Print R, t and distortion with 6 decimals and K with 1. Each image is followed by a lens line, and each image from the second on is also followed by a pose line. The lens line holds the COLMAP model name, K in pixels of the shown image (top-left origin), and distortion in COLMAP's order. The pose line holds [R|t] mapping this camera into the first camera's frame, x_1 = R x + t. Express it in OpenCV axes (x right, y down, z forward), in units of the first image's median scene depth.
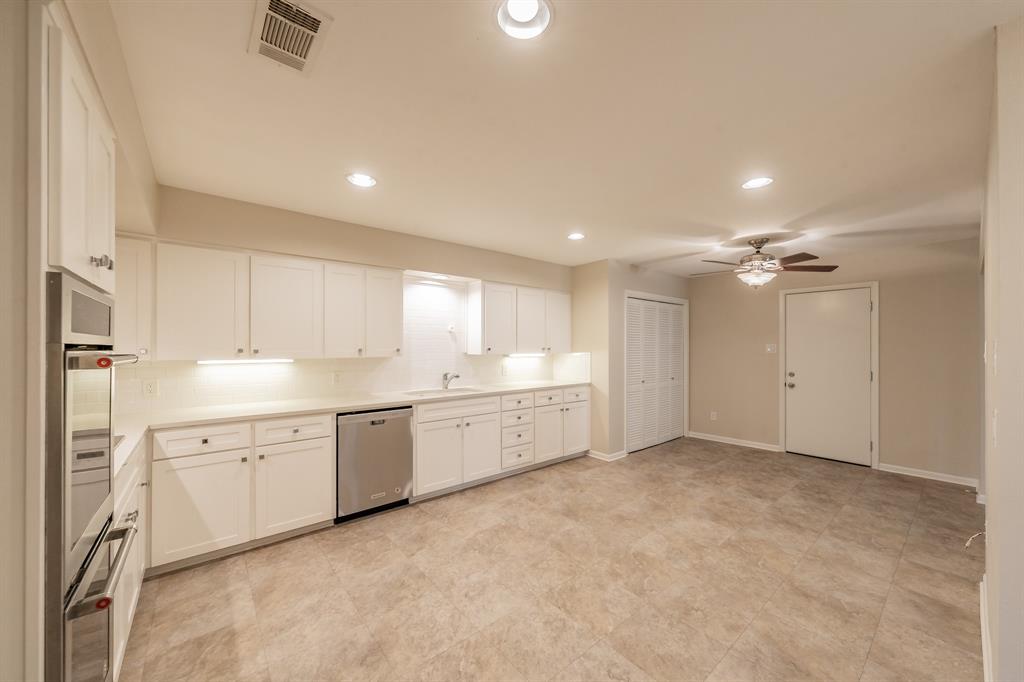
lens RADIAL K [[372.5, 0, 498.8], [0, 372.5, 346.1], [0, 0, 1]] dist [-0.000227, 0.000109]
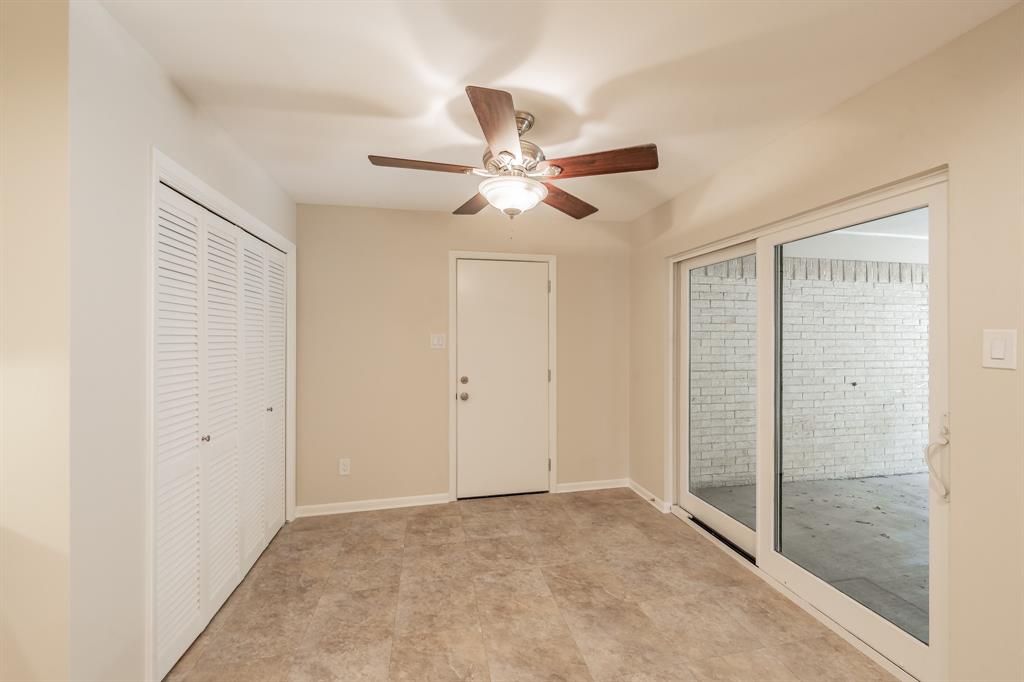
lens RADIAL K [[399.5, 0, 513.6], [0, 399.5, 332.7], [0, 0, 1]] dist [0.001265, -0.000785]
pose [[0.426160, 0.007462, 0.904617, 0.207991], [0.003573, 0.999944, -0.009931, -0.001049], [-0.904641, 0.007464, 0.426110, 0.714444]]
